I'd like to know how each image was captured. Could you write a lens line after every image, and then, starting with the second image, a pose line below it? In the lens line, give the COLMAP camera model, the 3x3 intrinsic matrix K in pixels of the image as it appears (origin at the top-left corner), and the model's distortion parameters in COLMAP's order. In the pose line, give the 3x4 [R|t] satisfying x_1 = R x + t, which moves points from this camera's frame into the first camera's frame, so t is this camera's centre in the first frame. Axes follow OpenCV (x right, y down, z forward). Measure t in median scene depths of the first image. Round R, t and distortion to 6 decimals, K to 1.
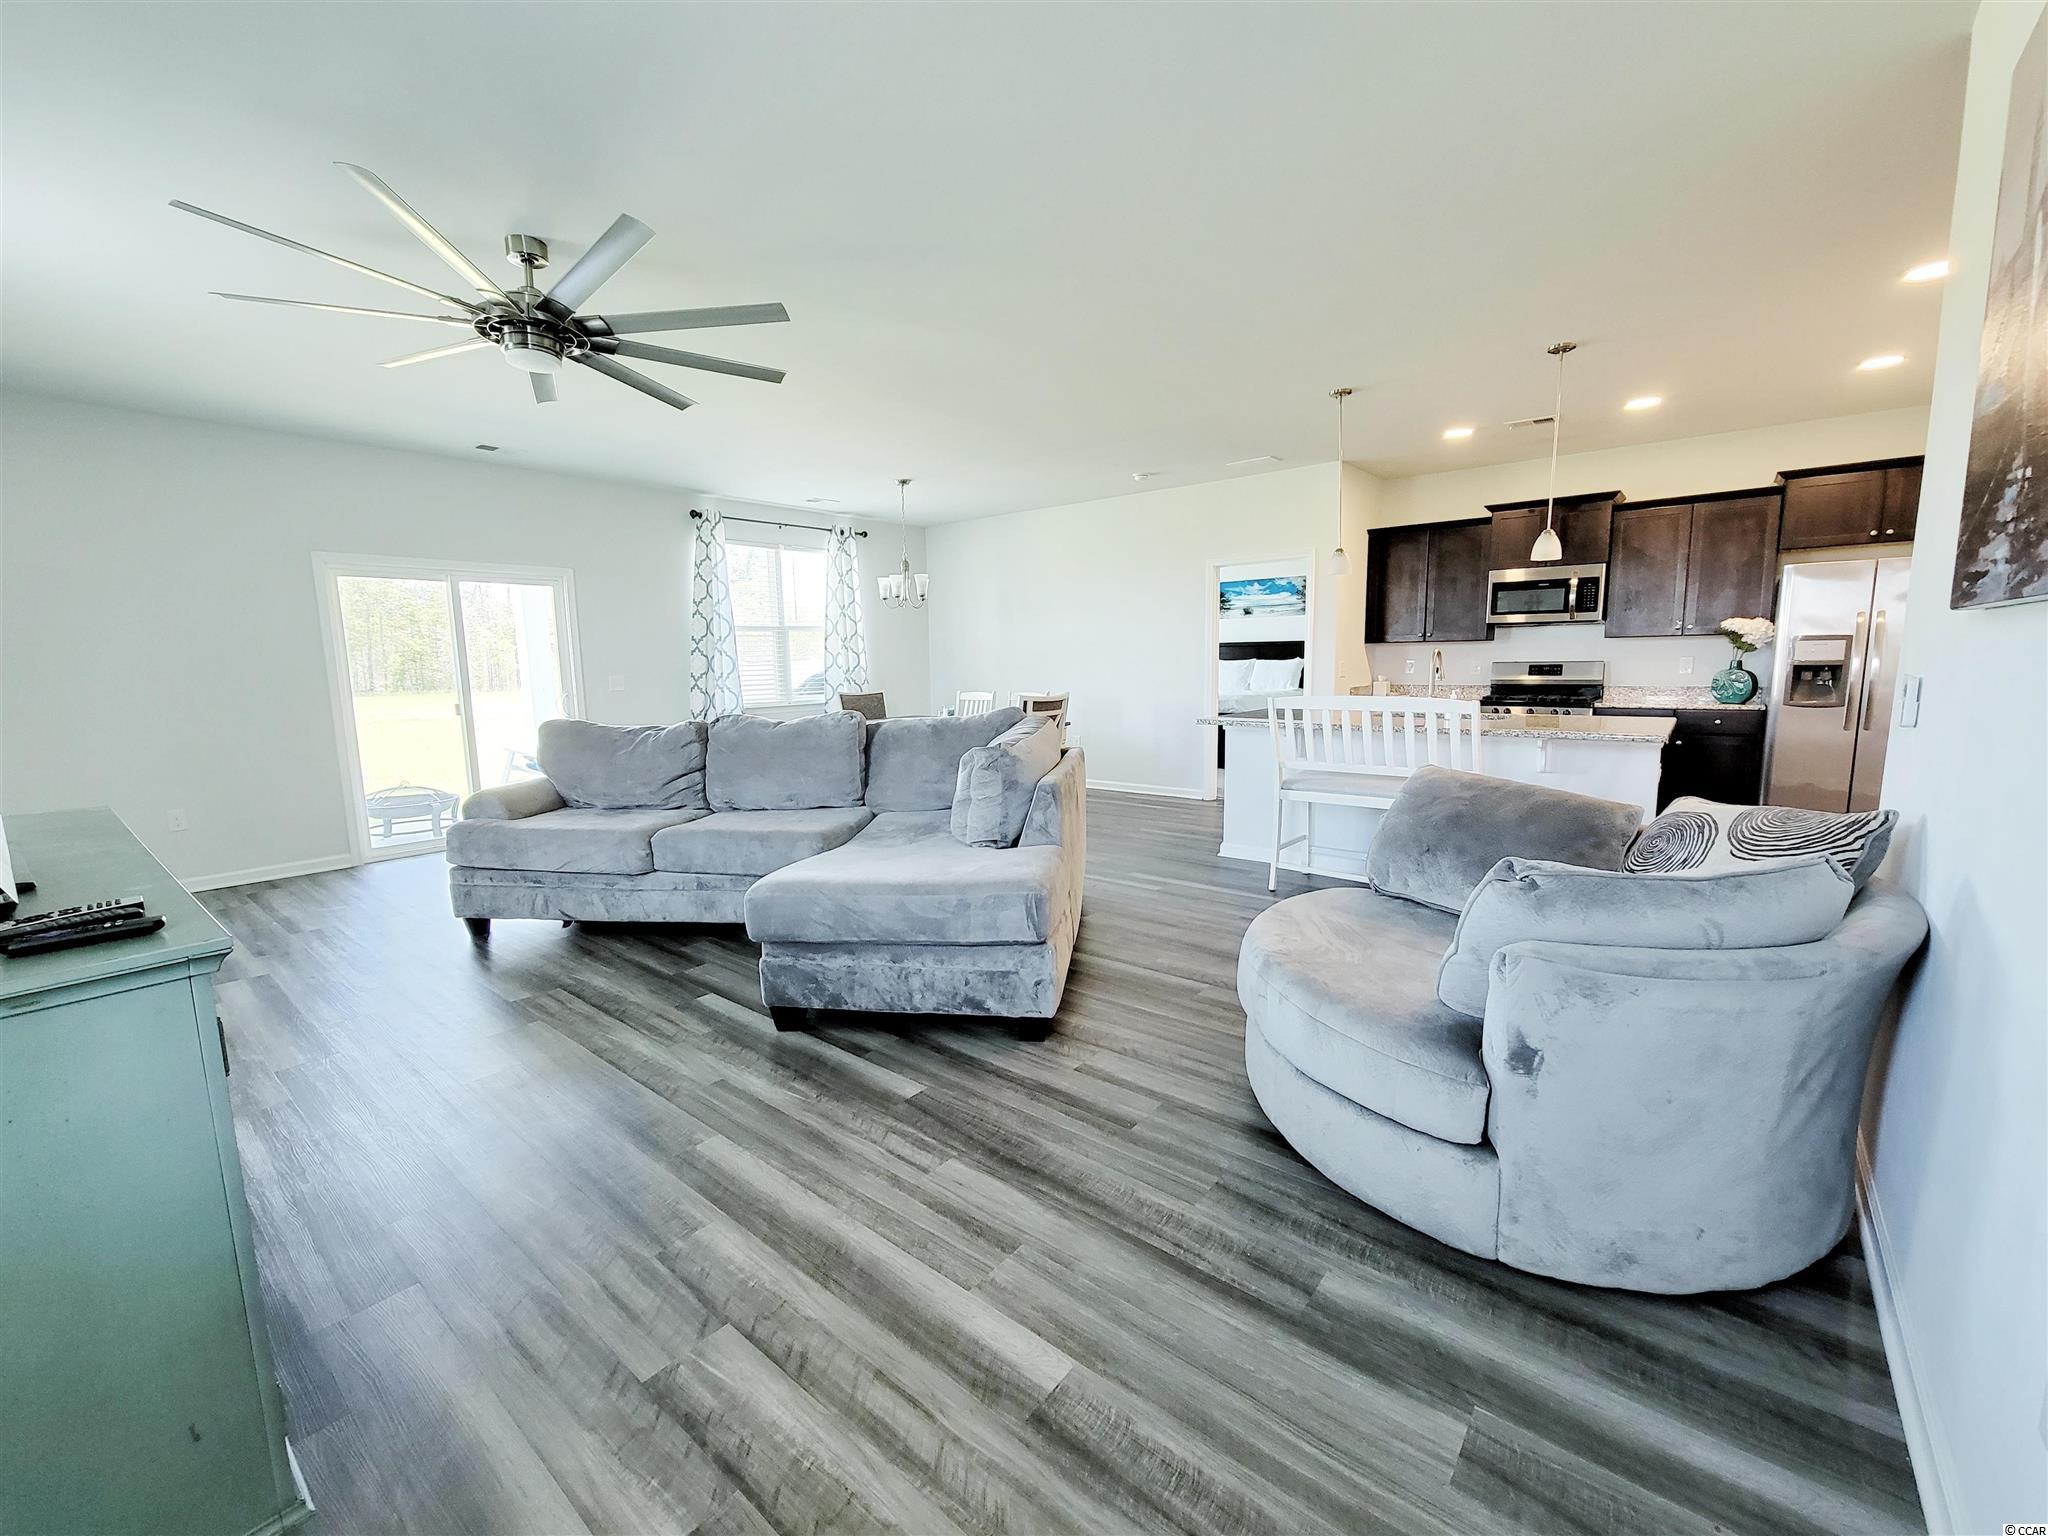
lens RADIAL K [[836.8, 0, 1019.5], [0, 836.8, 771.8], [0, 0, 1]] dist [-0.003826, -0.000804]
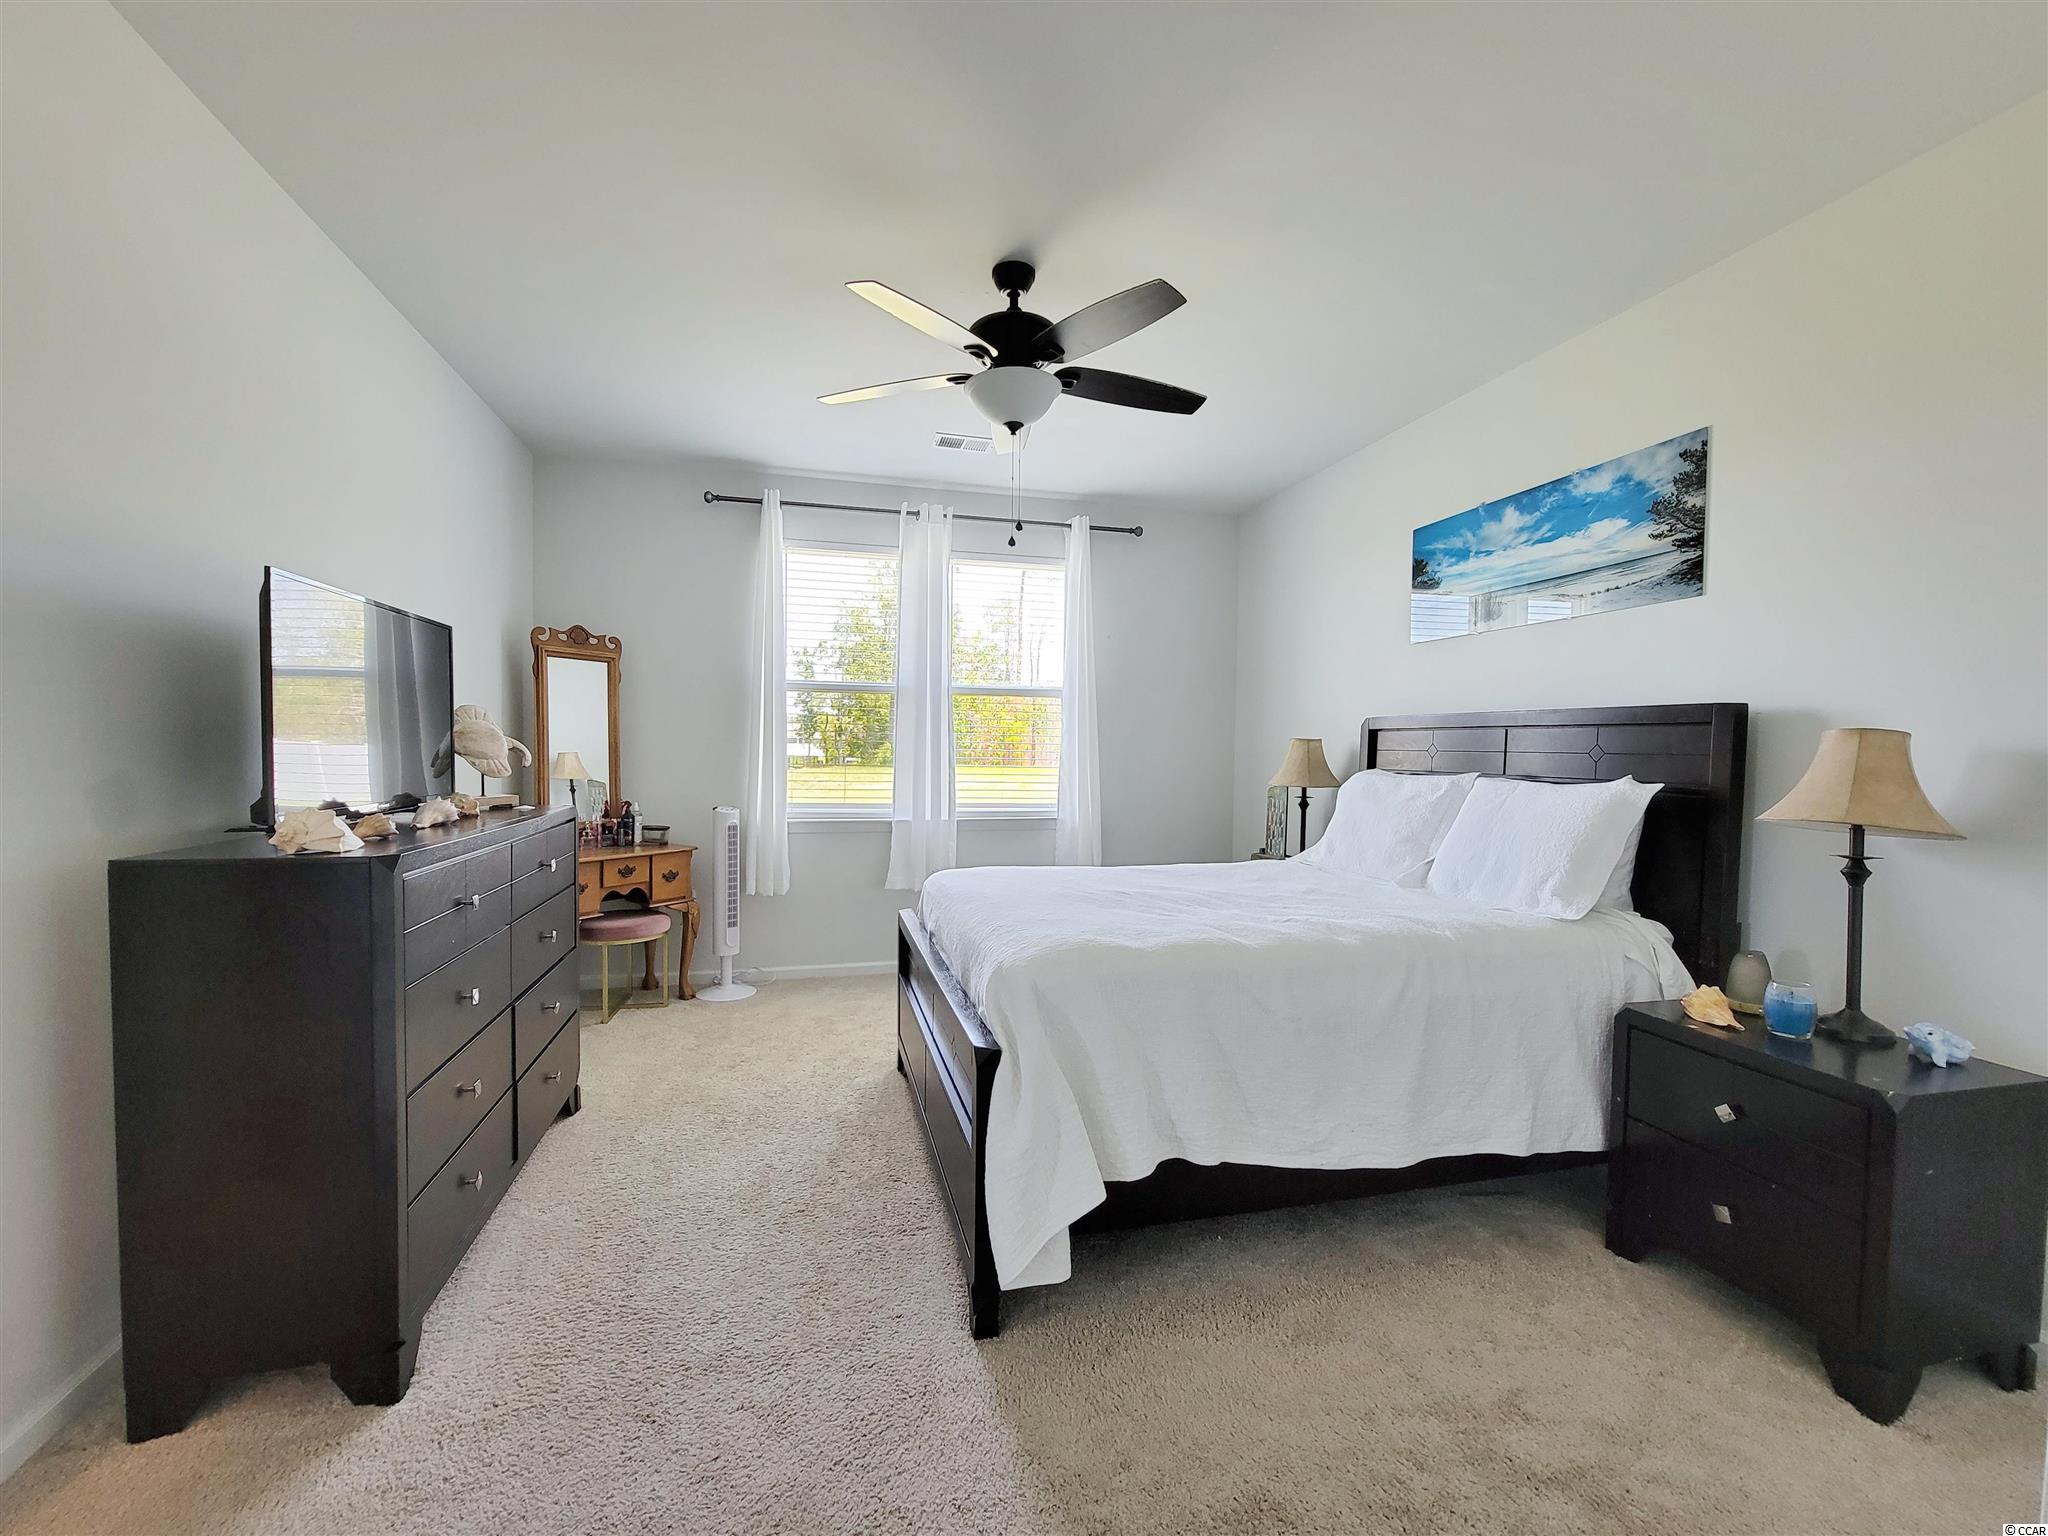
lens RADIAL K [[836.8, 0, 1019.5], [0, 836.8, 771.8], [0, 0, 1]] dist [-0.003826, -0.000804]
pose [[0.805705, 0.046059, -0.590524, 0.531109], [-0.105962, 0.992097, -0.067192, -0.166500], [0.582763, 0.116710, 0.804218, 1.138528]]
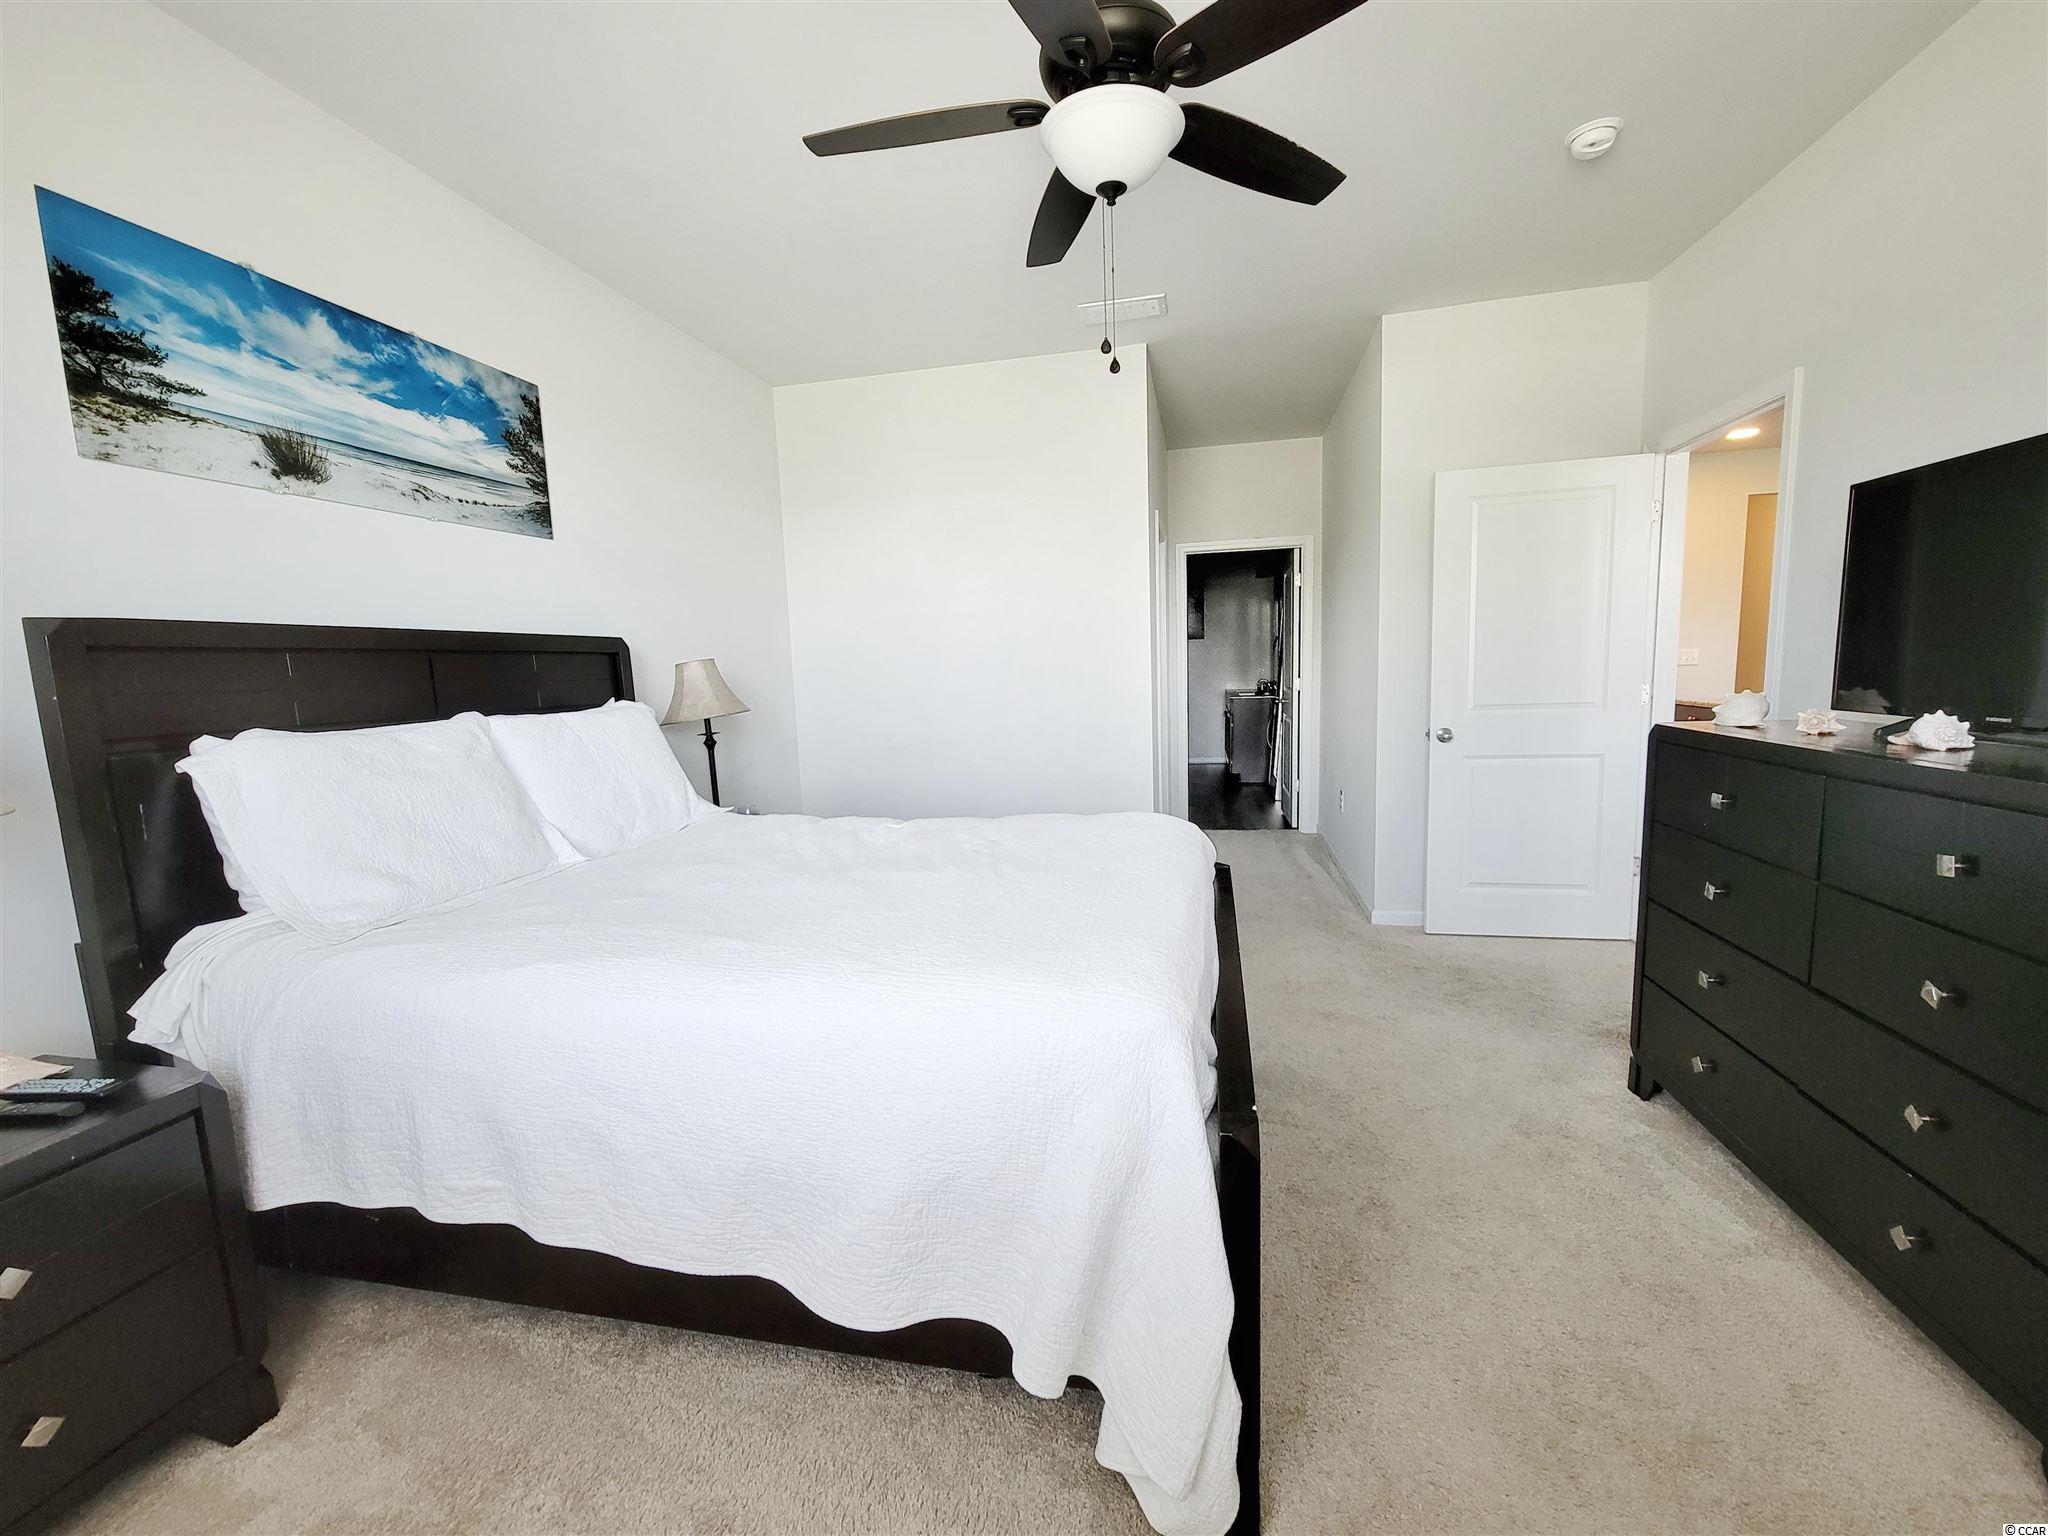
lens RADIAL K [[836.8, 0, 1019.5], [0, 836.8, 771.8], [0, 0, 1]] dist [-0.003826, -0.000804]
pose [[-0.454318, -0.075127, 0.887666, 0.065143], [0.172219, 0.970233, 0.170259, -0.218916], [-0.874034, 0.230225, -0.427856, 1.604432]]
